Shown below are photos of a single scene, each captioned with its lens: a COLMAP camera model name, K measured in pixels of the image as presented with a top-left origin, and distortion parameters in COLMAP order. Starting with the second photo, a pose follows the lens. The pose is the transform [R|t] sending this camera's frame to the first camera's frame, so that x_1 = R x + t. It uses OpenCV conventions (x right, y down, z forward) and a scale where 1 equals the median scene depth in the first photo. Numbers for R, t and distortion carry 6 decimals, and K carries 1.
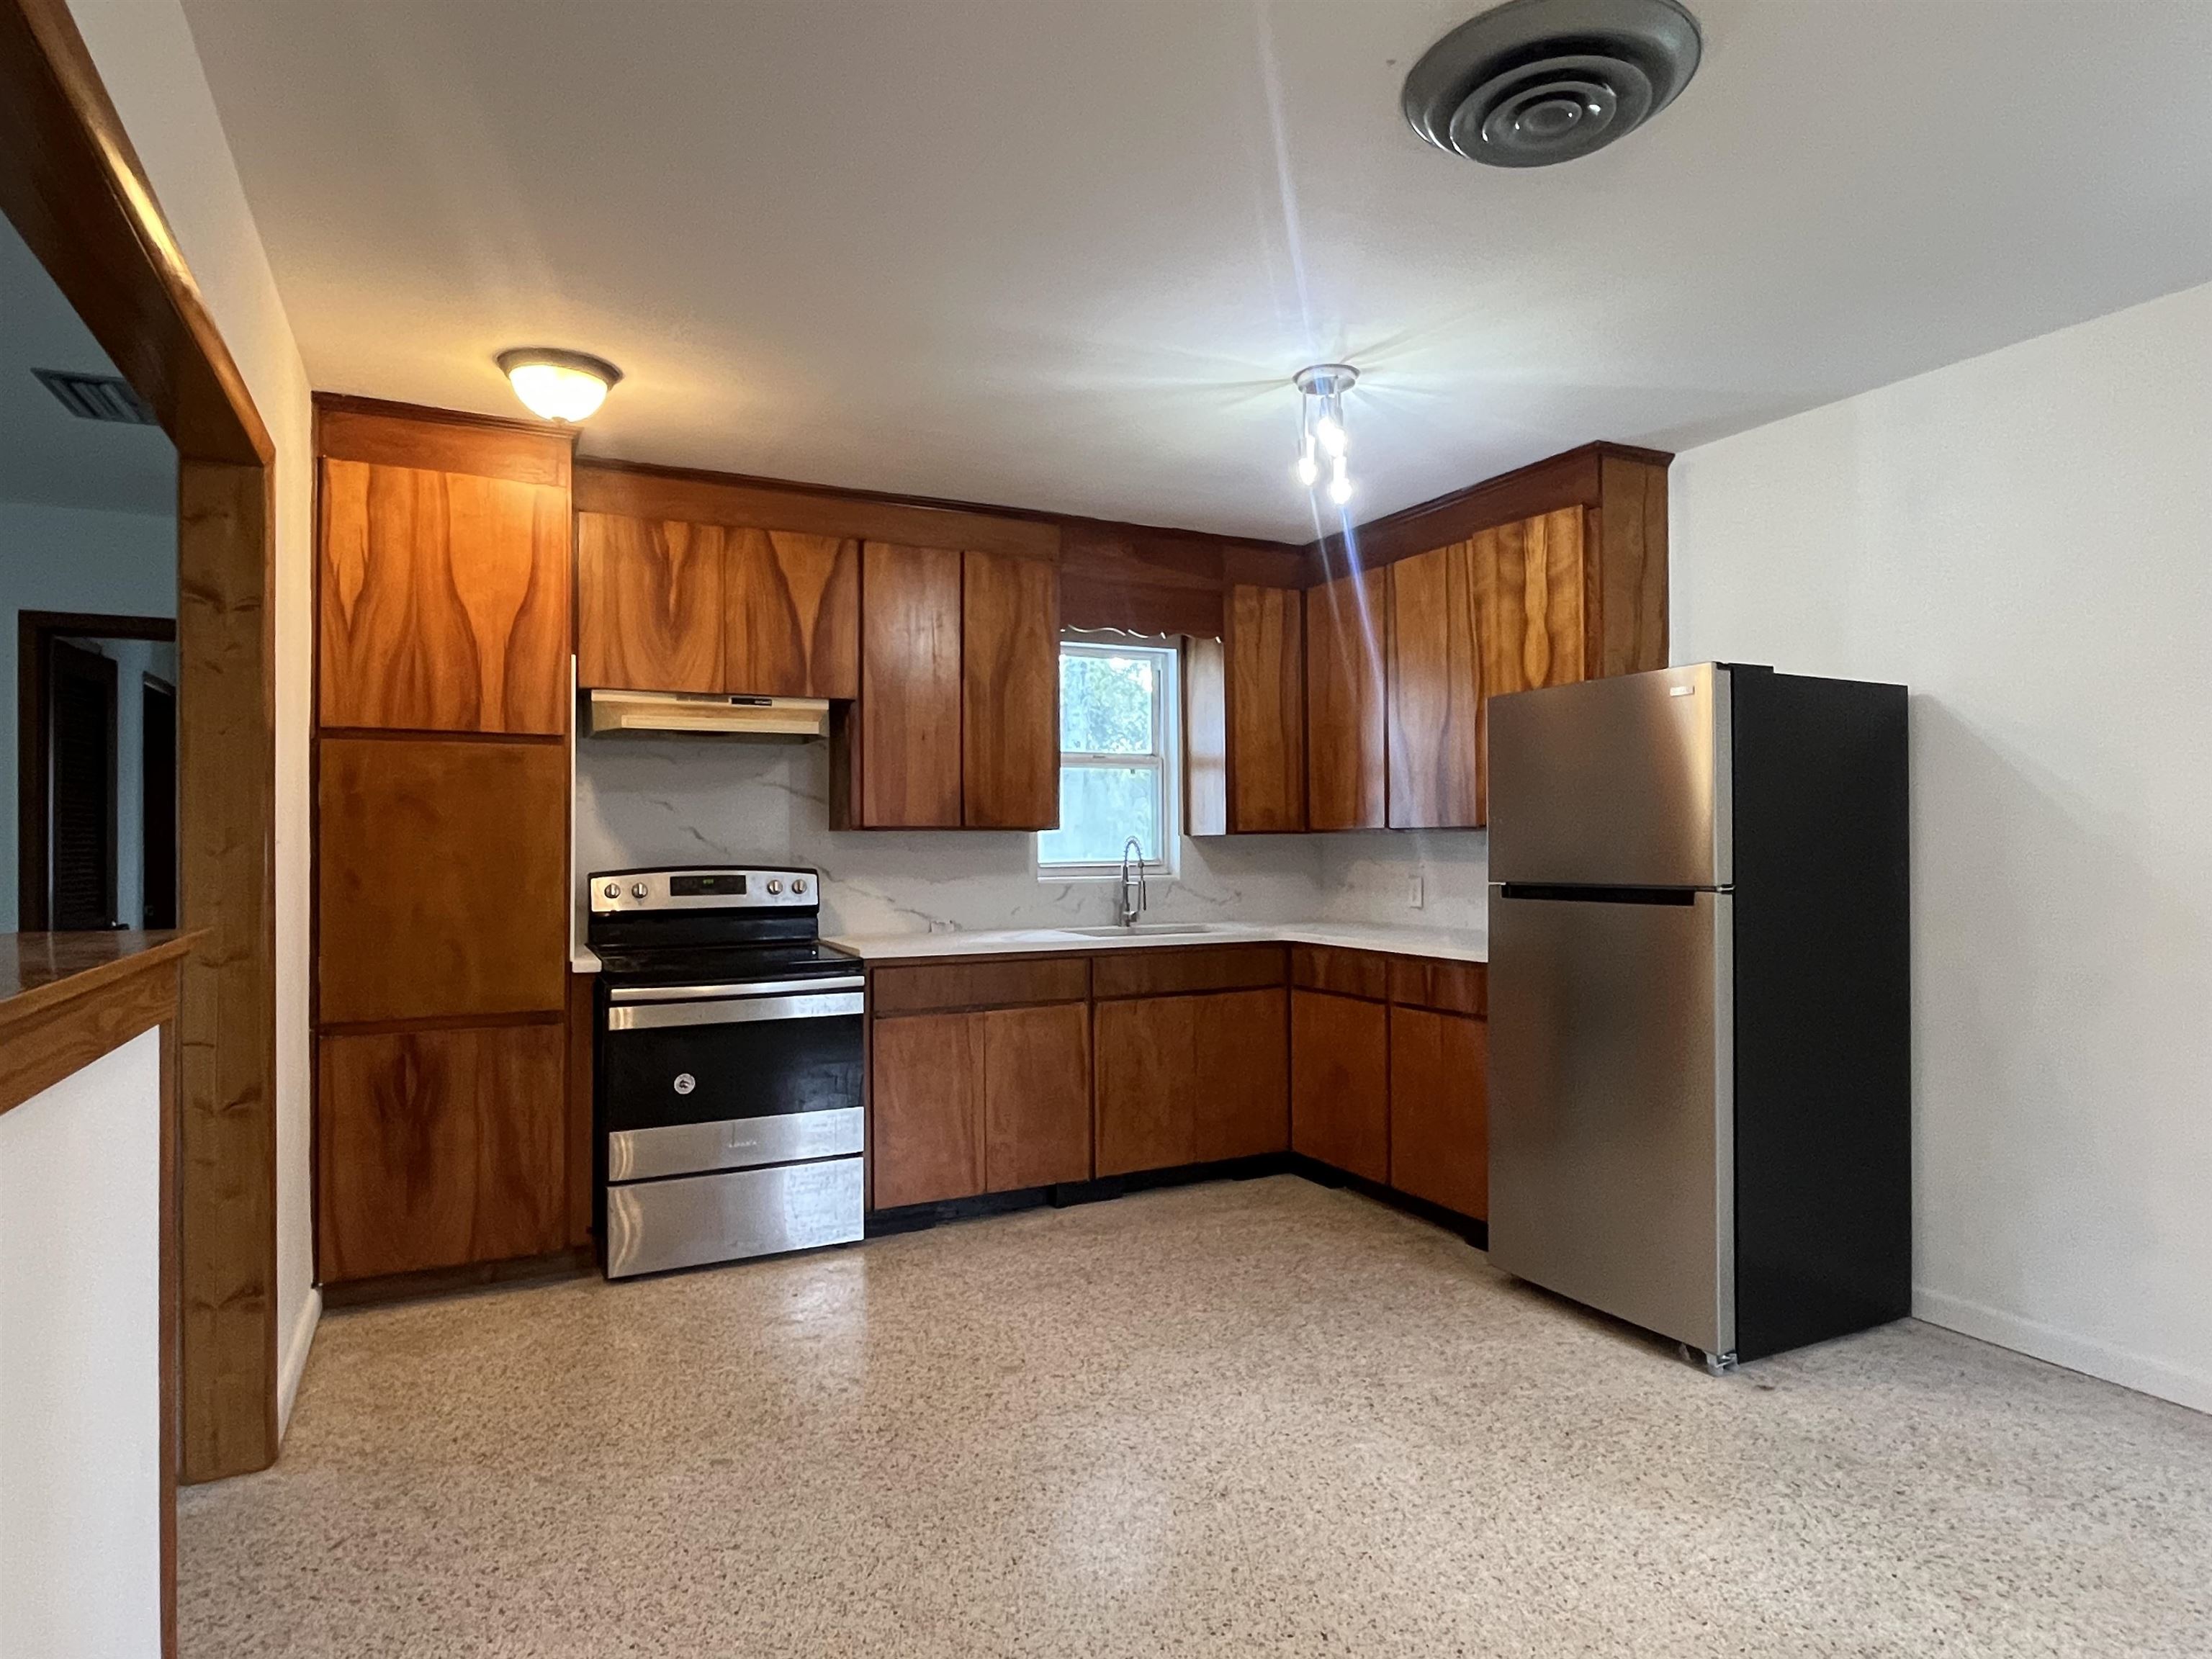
lens RADIAL K [[1265.9, 0, 1109.5], [0, 1265.9, 840.4], [0, 0, 1]] dist [-0.001877, -0.001431]
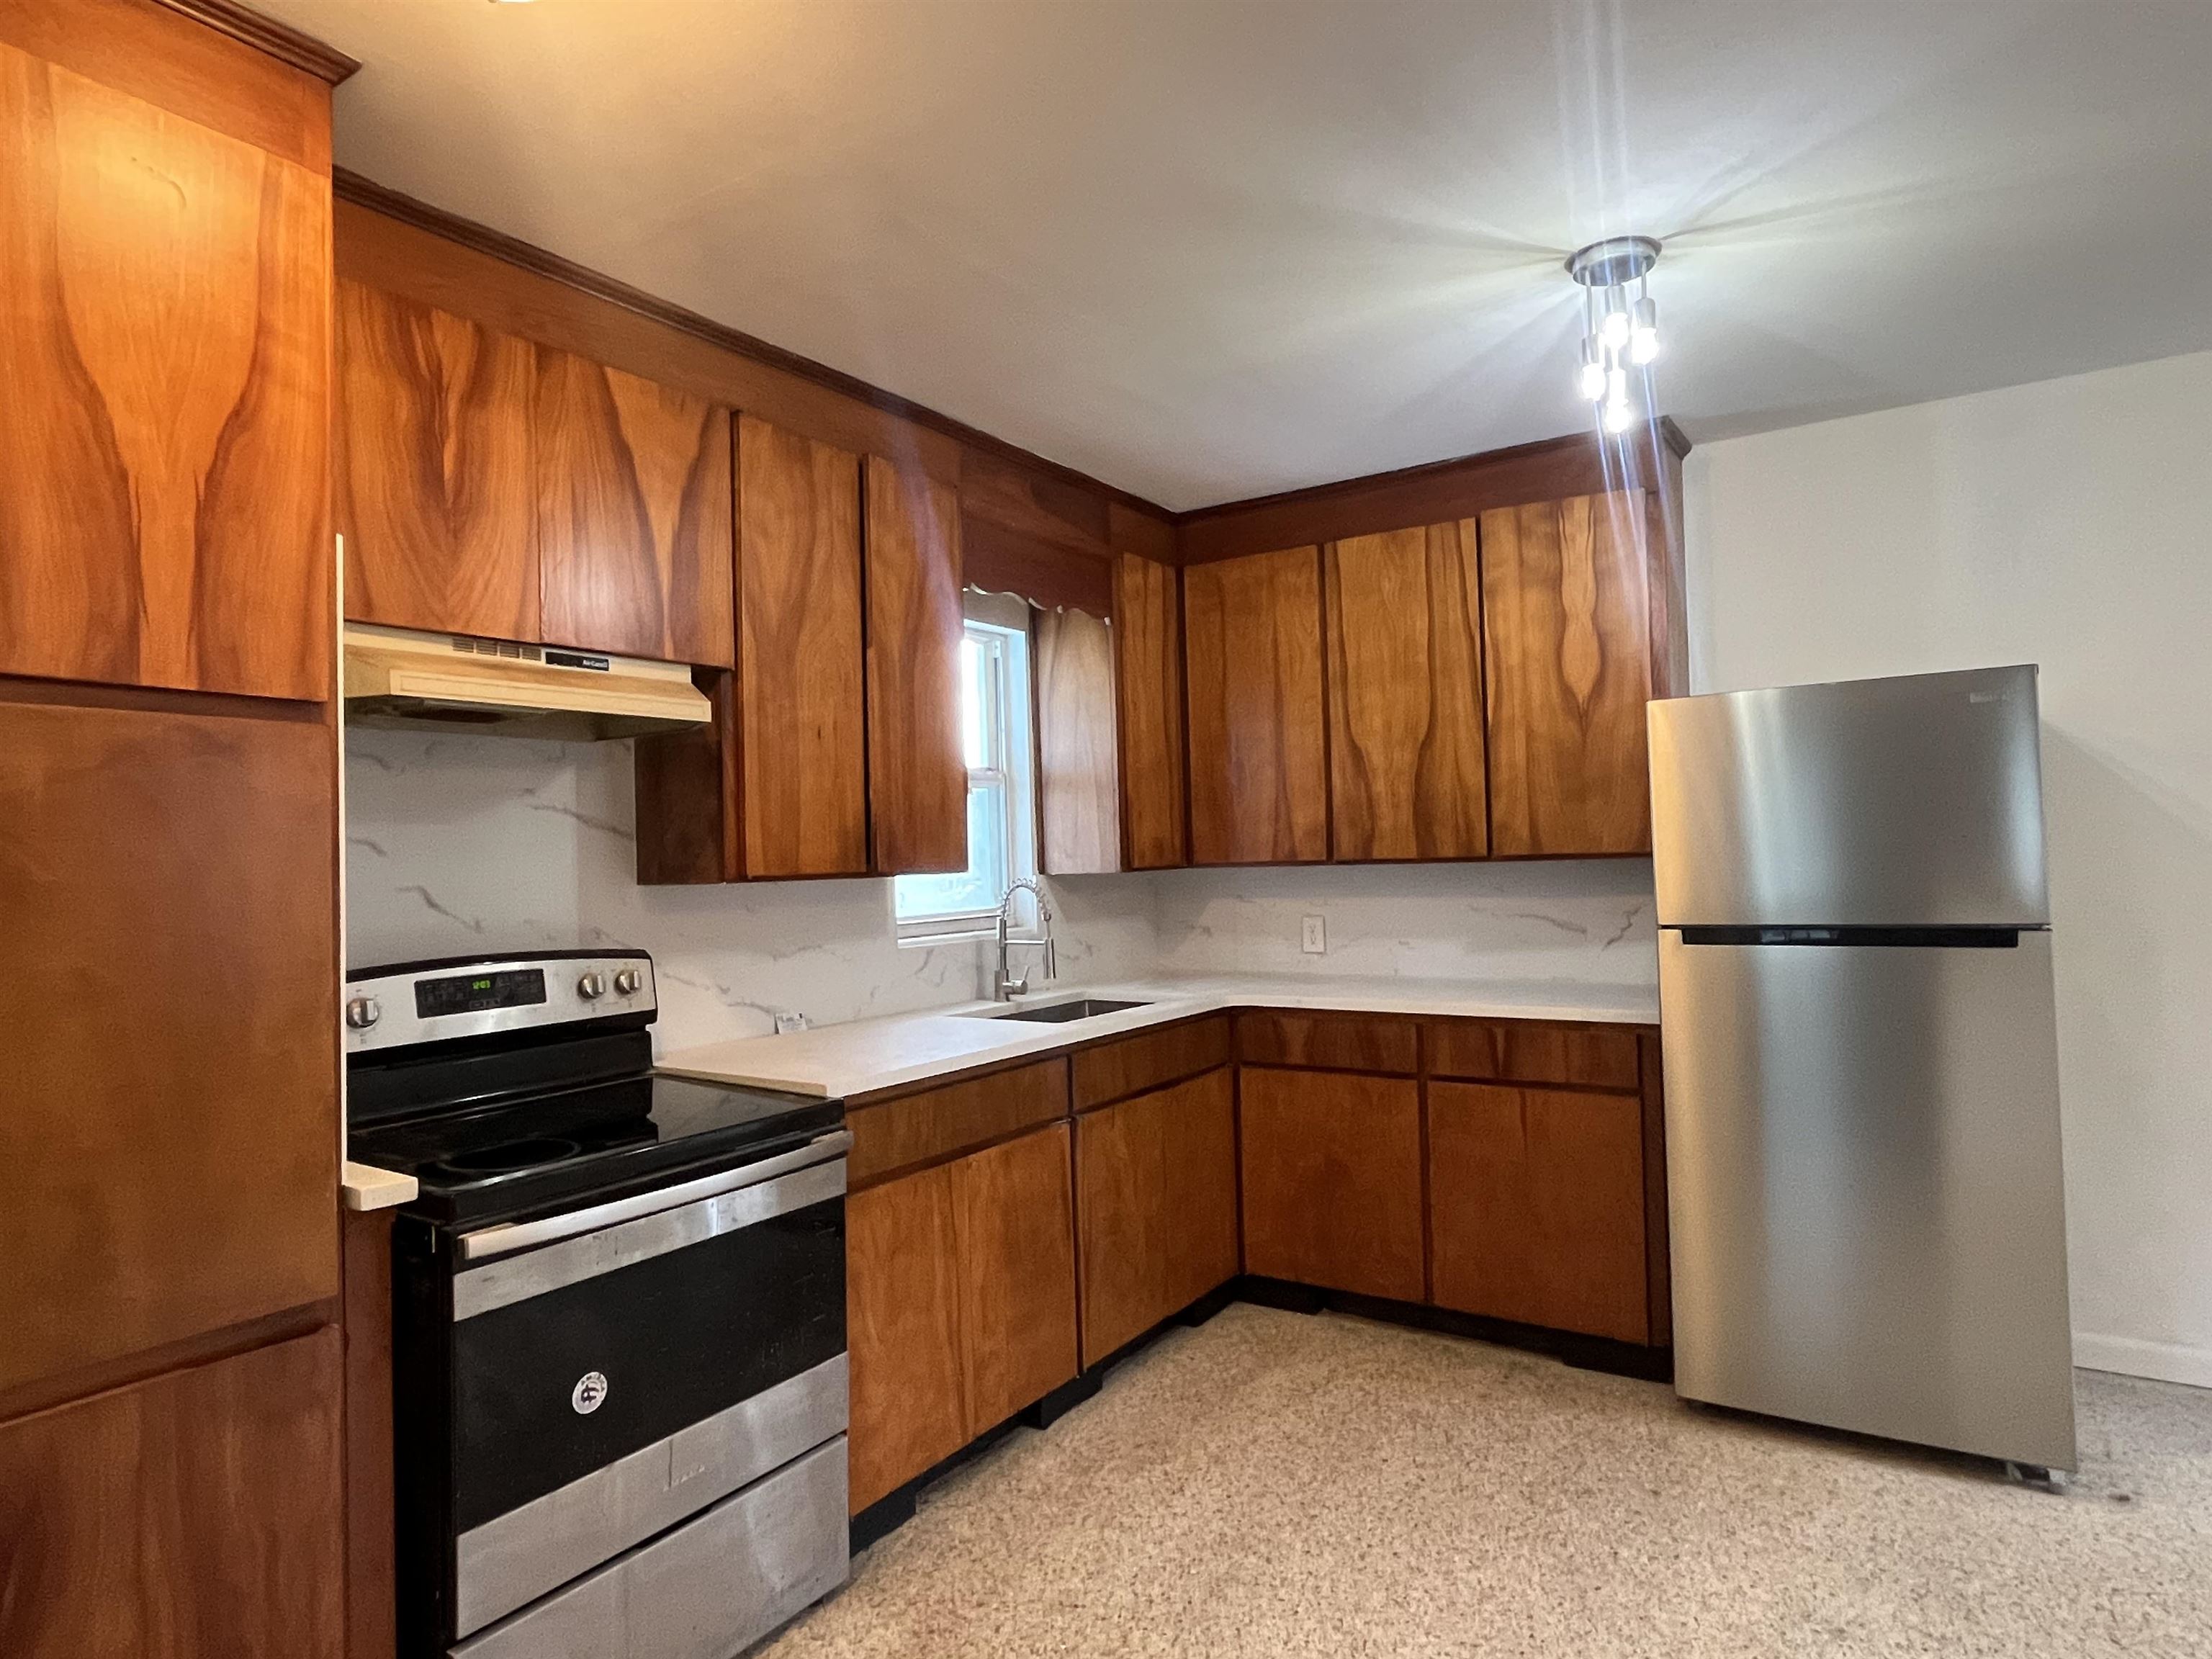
lens RADIAL K [[1265.9, 0, 1102.6], [0, 1265.9, 833.6], [0, 0, 1]] dist [-0.001877, -0.001431]
pose [[0.872974, -0.011125, 0.487640, -0.371771], [0.023137, 0.999559, -0.018615, -0.017746], [-0.487218, 0.027532, 0.872846, 0.413178]]
